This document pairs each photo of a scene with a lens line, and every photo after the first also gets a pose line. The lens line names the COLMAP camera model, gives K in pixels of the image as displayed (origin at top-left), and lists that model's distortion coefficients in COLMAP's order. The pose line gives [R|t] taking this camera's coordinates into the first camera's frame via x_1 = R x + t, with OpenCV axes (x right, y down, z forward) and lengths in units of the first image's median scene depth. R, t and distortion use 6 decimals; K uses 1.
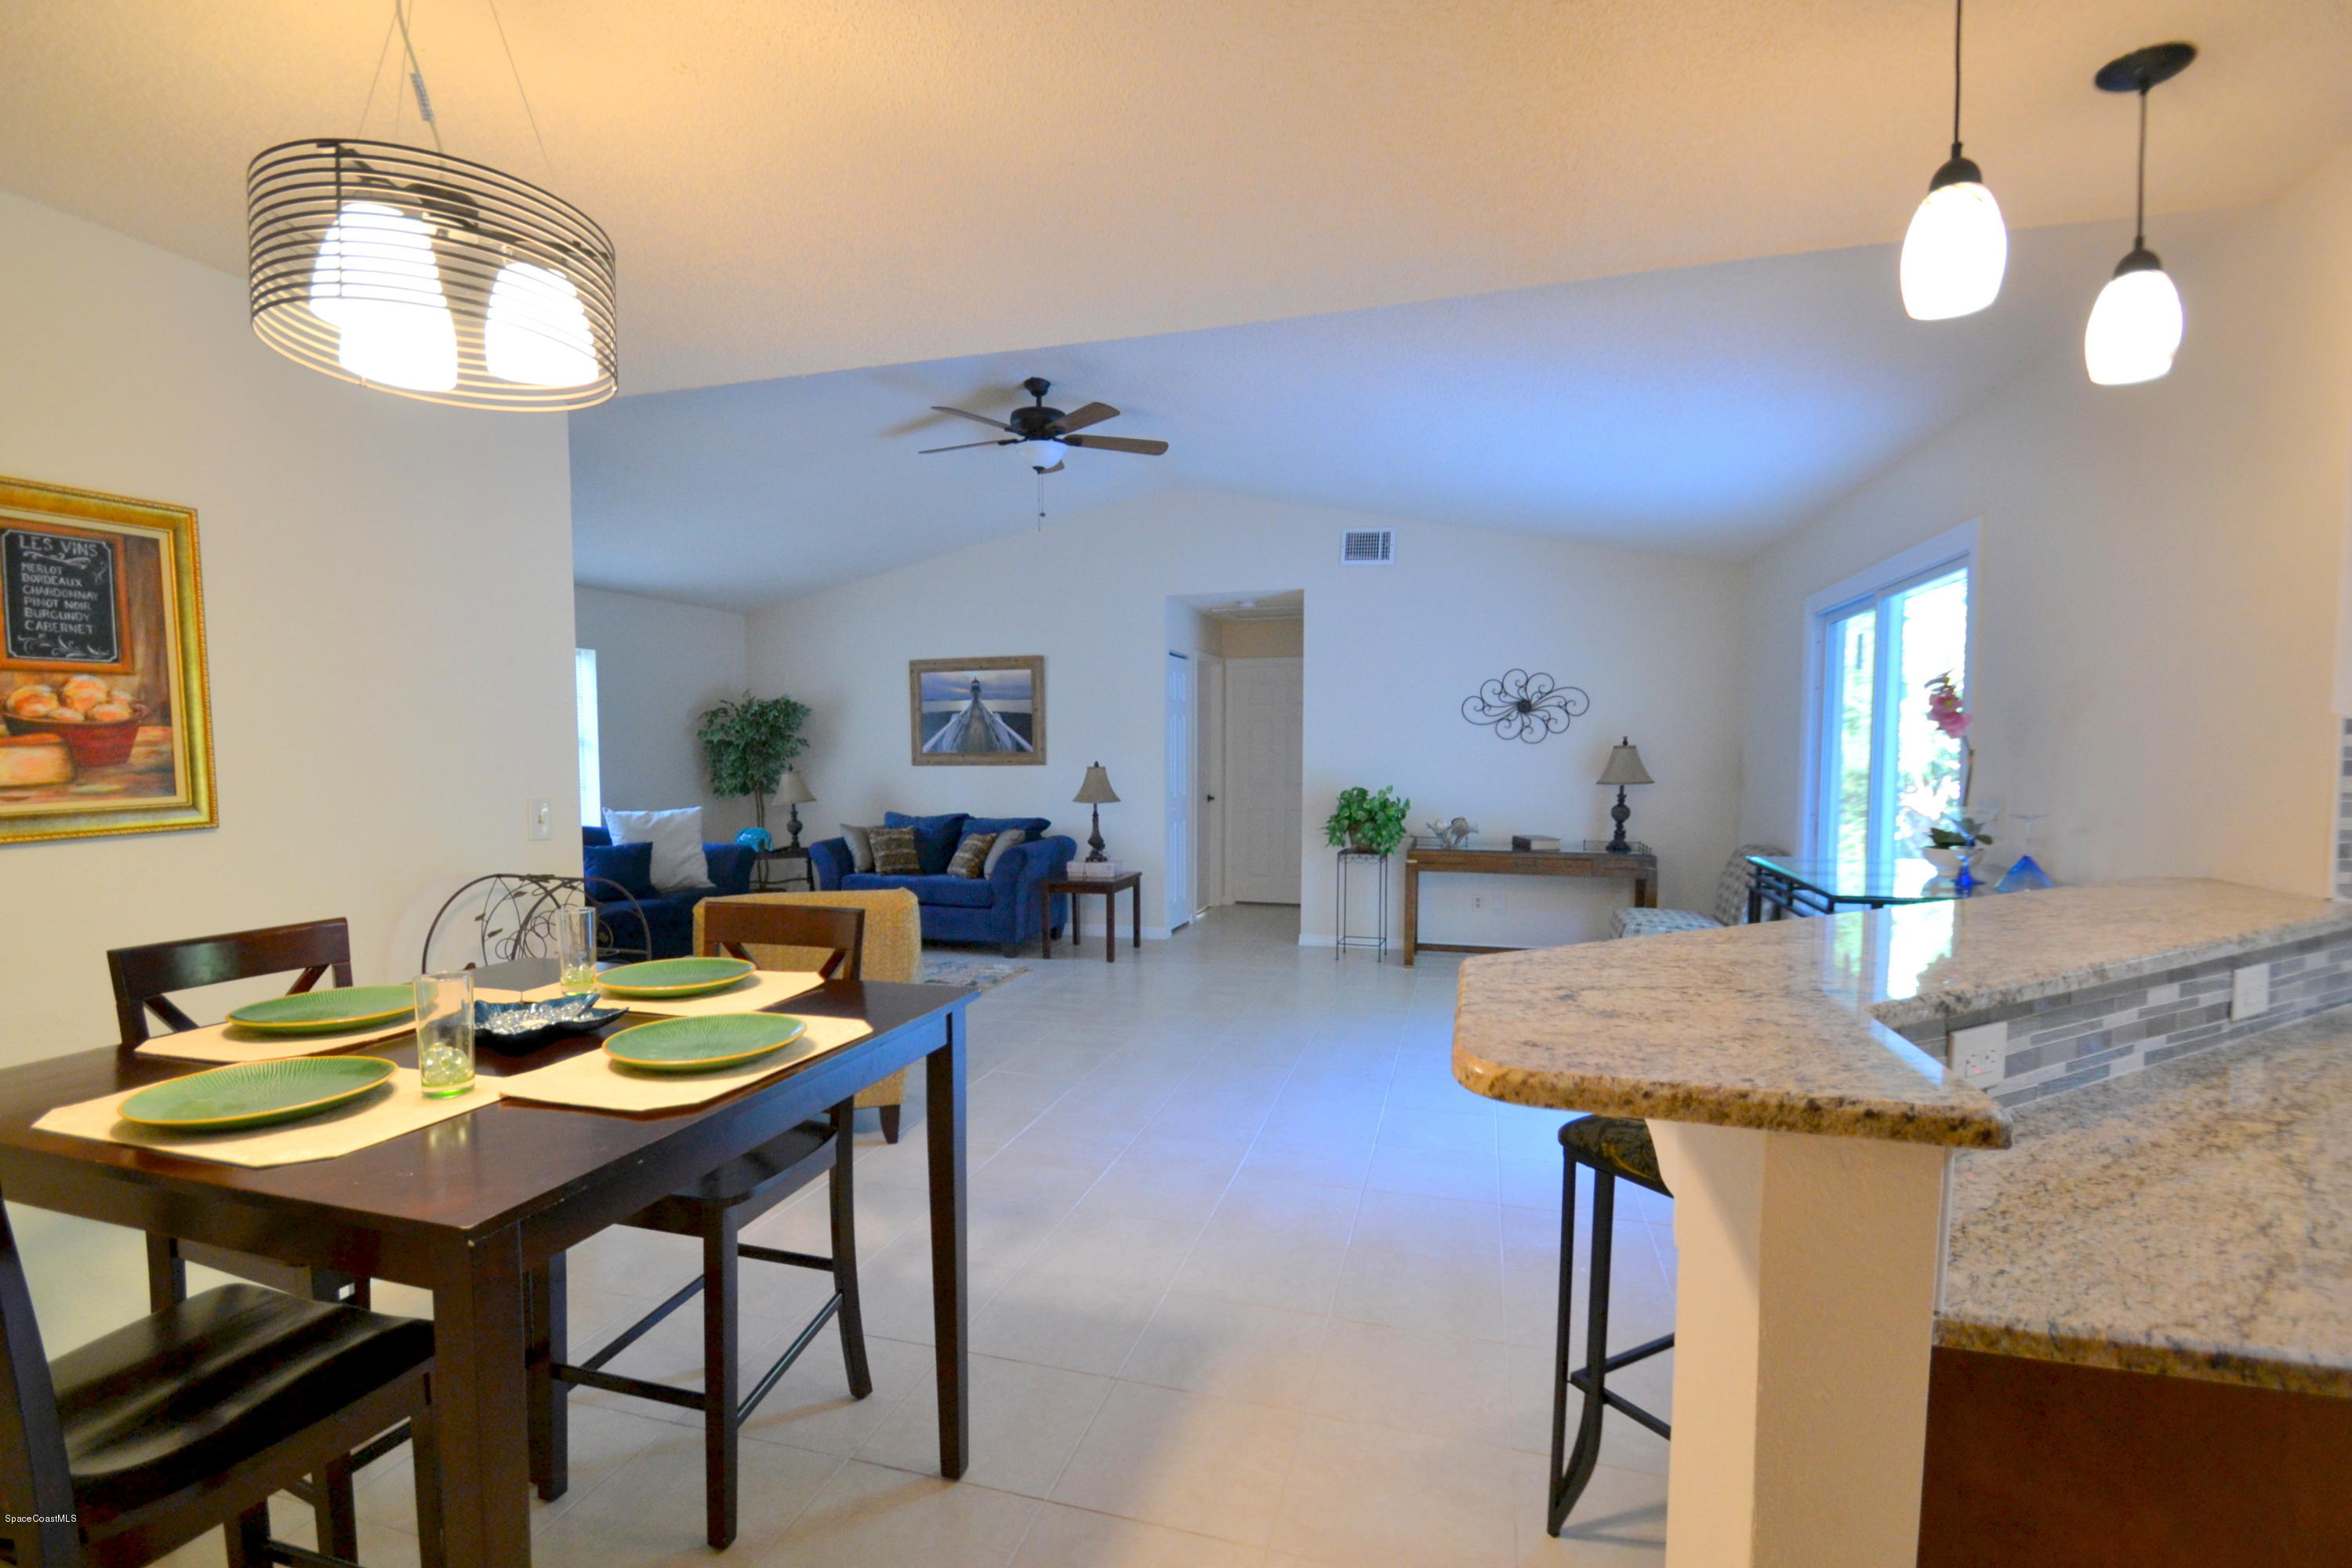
lens RADIAL K [[1056.1, 0, 1170.2], [0, 1056.1, 834.7], [0, 0, 1]] dist [-0.000493, -0.000363]
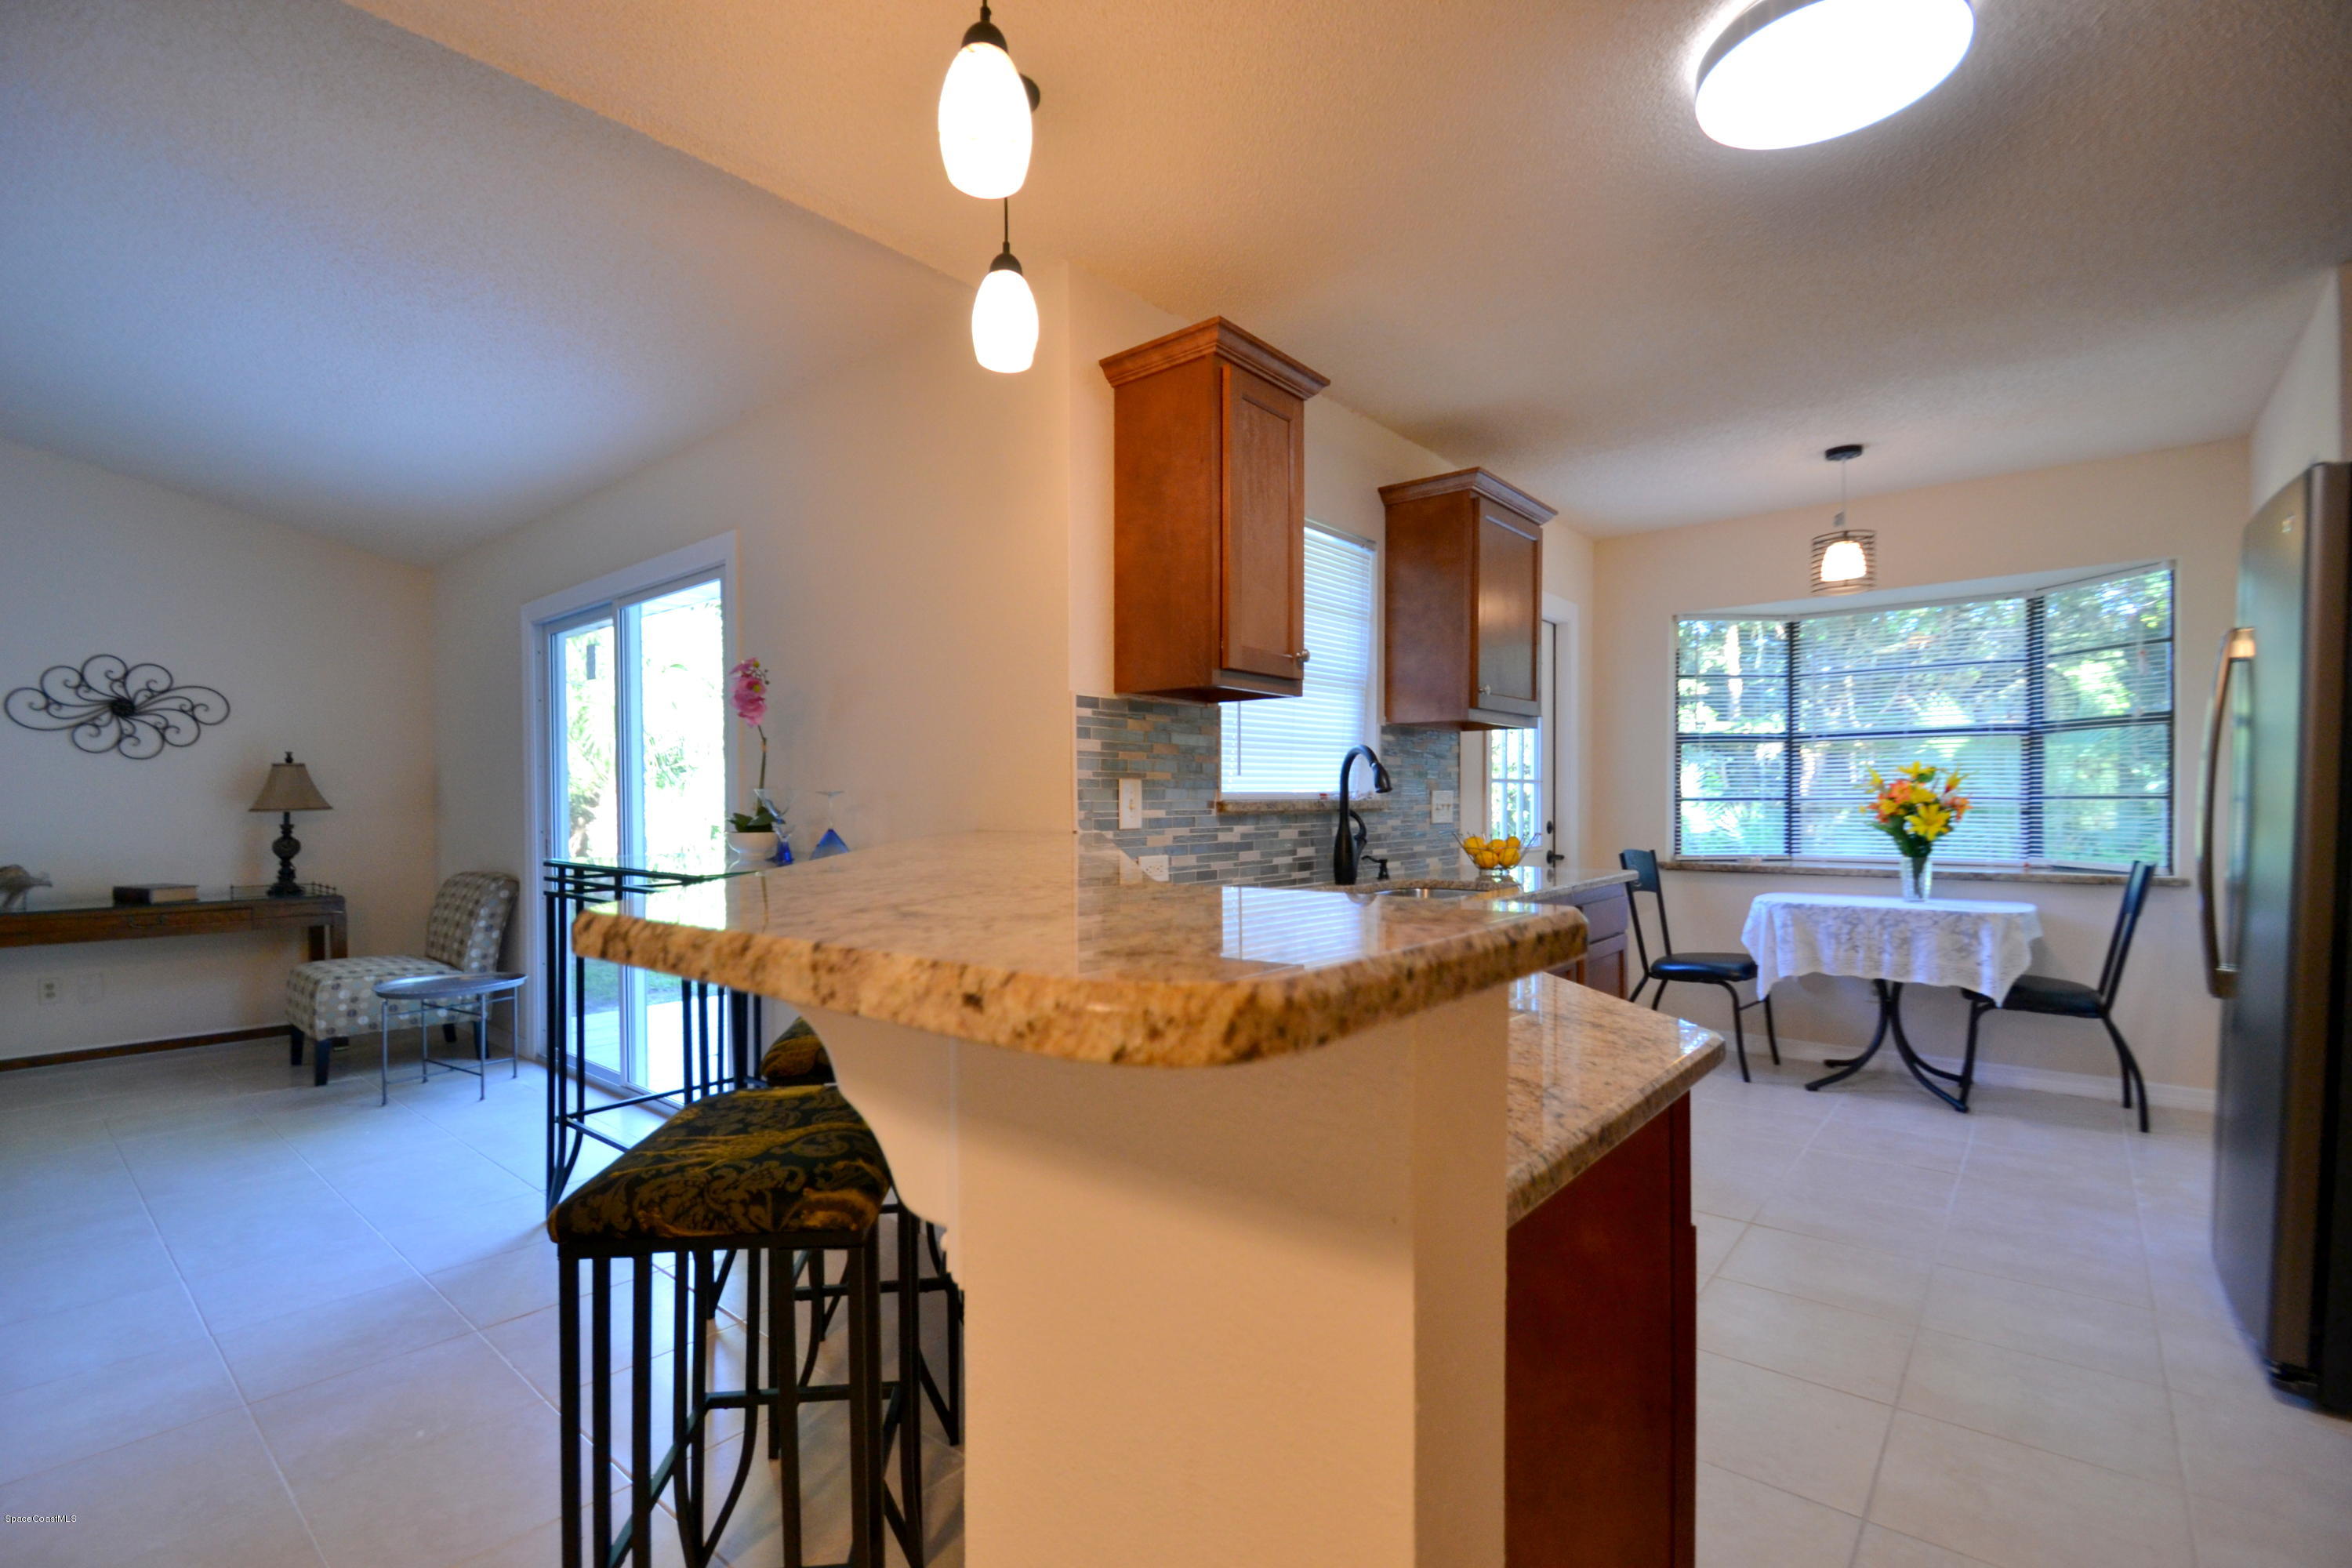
lens RADIAL K [[1031.1, 0, 1147.4], [0, 1031.1, 825.1], [0, 0, 1]] dist [-0.000122, -0.013228]
pose [[0.416836, -0.020987, 0.908739, -0.029808], [0.070021, 0.997504, -0.009082, 0.062556], [-0.906281, 0.067416, 0.417265, 0.337707]]
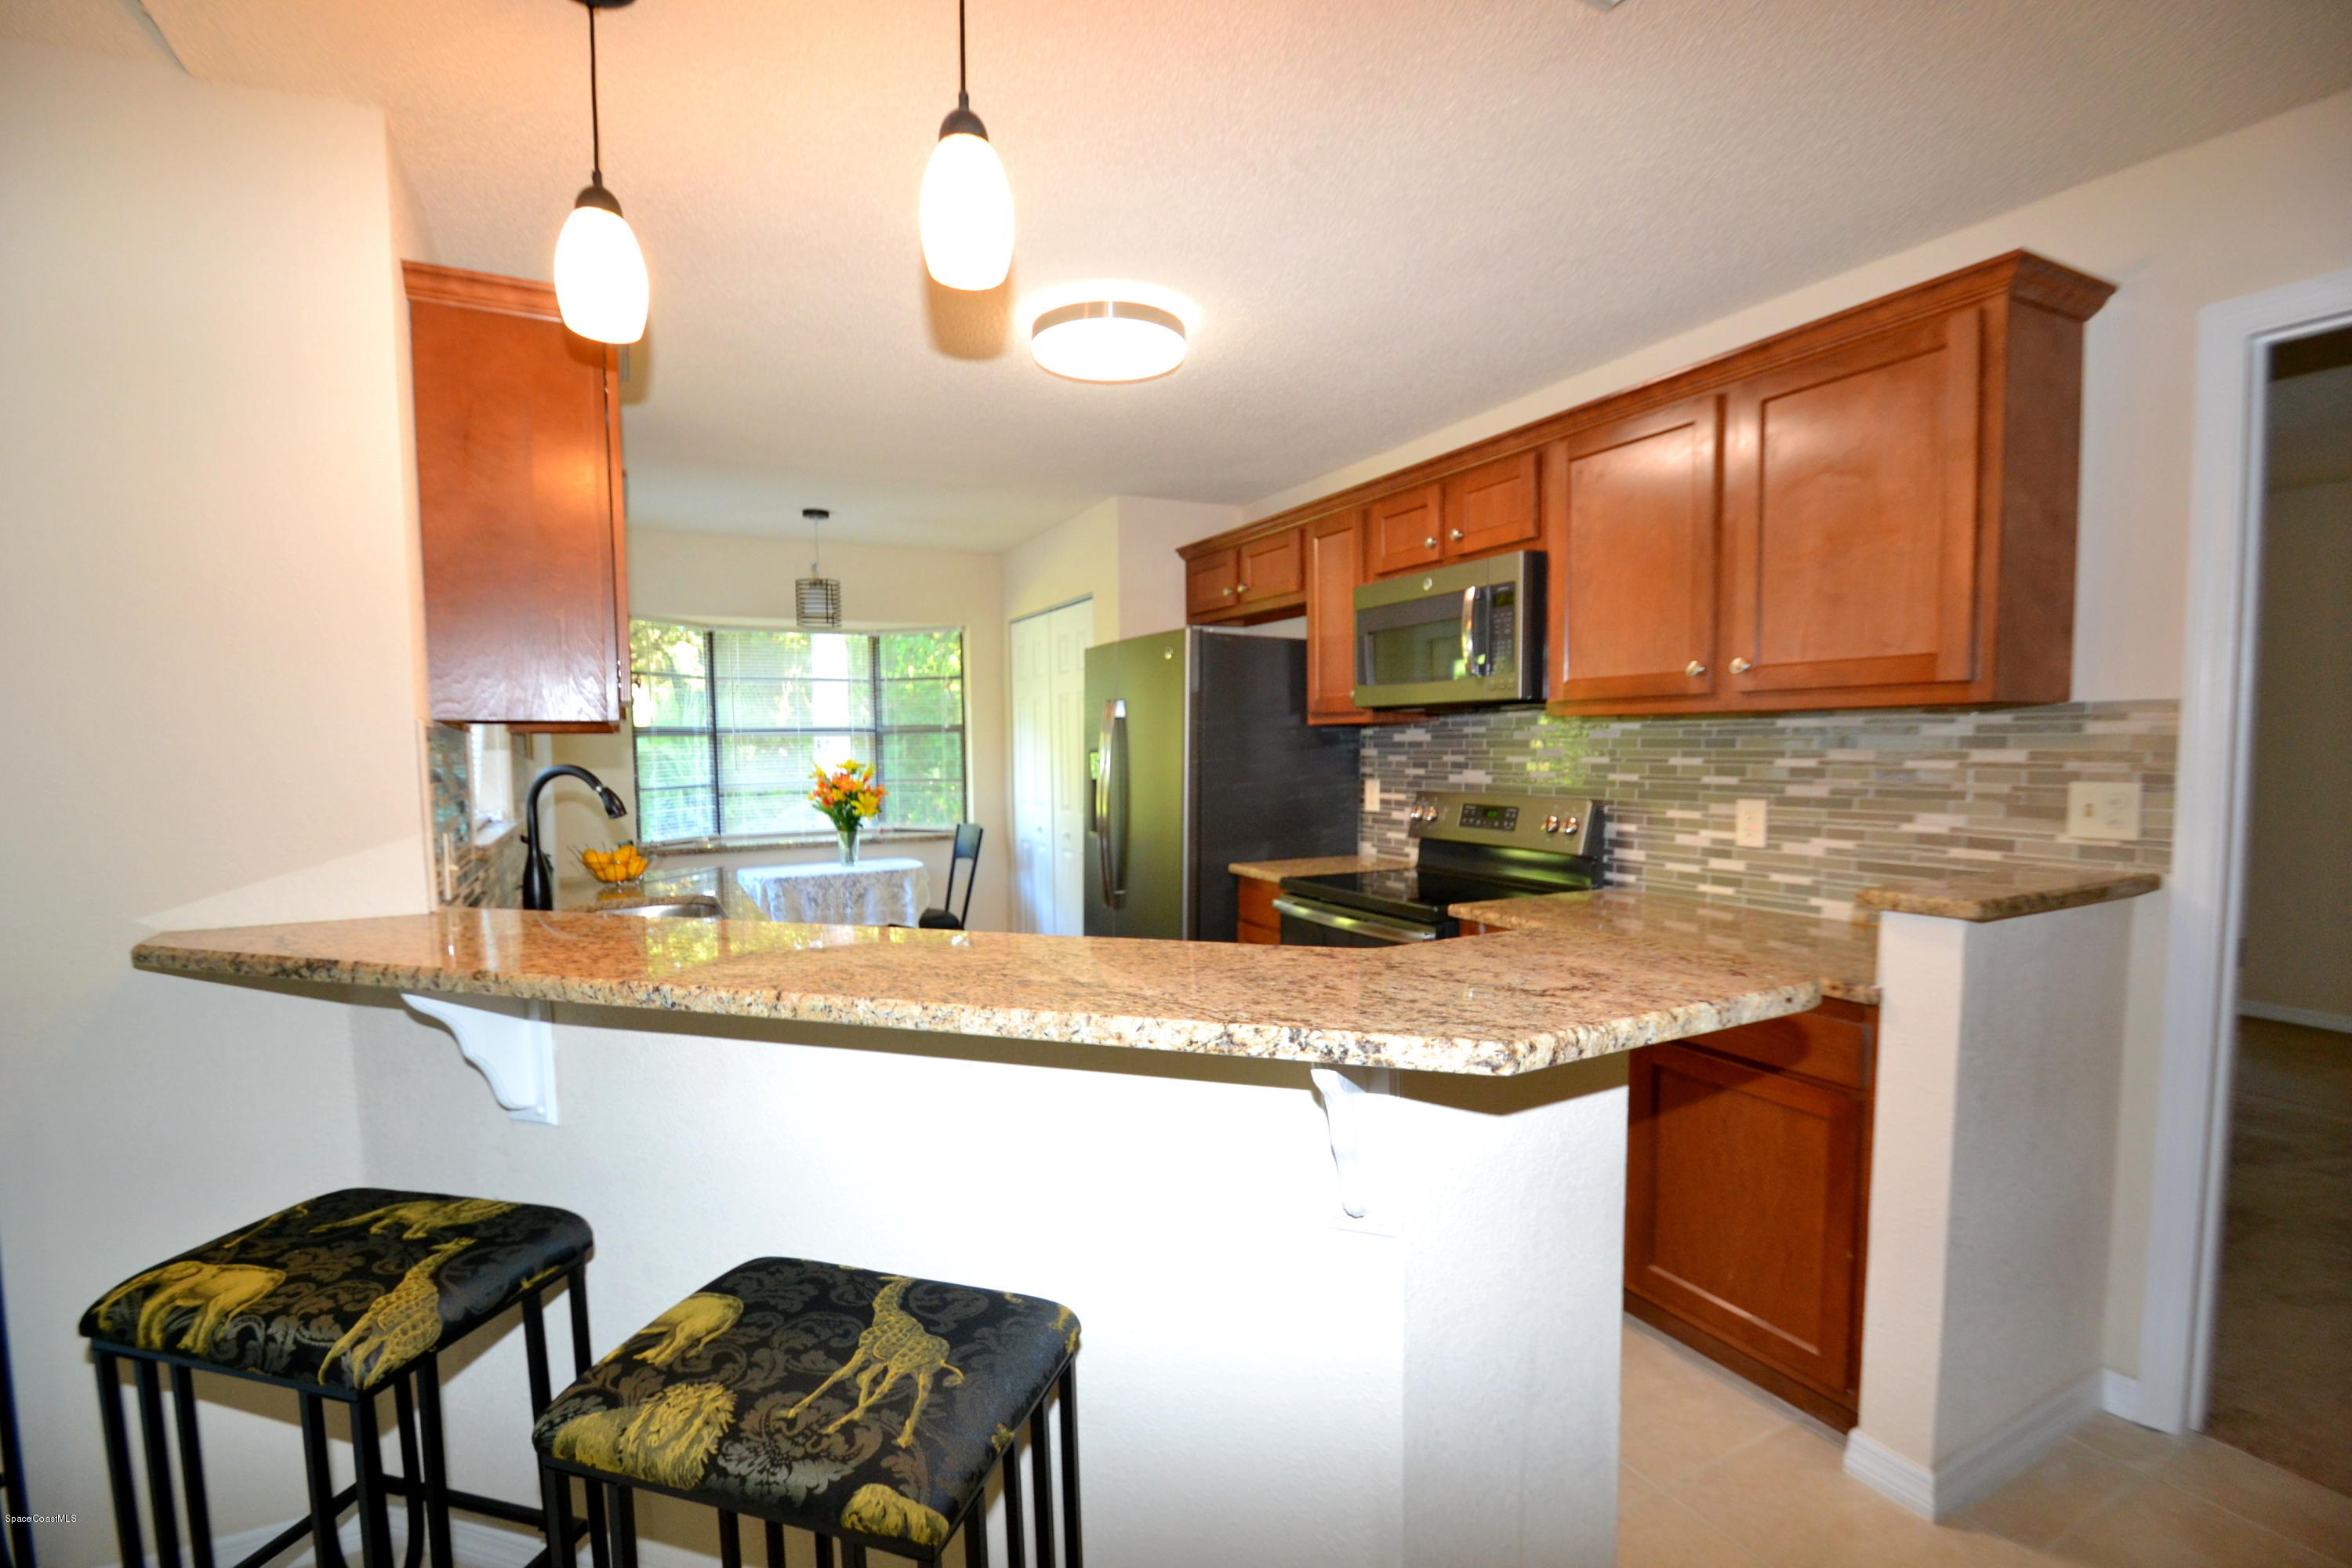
lens RADIAL K [[1031.1, 0, 1147.4], [0, 1031.1, 825.1], [0, 0, 1]] dist [-0.000122, -0.013228]
pose [[-0.687599, -0.046042, 0.724630, -0.027646], [0.068518, 0.989420, 0.127884, -0.081247], [-0.722851, 0.137583, -0.677169, 1.010961]]
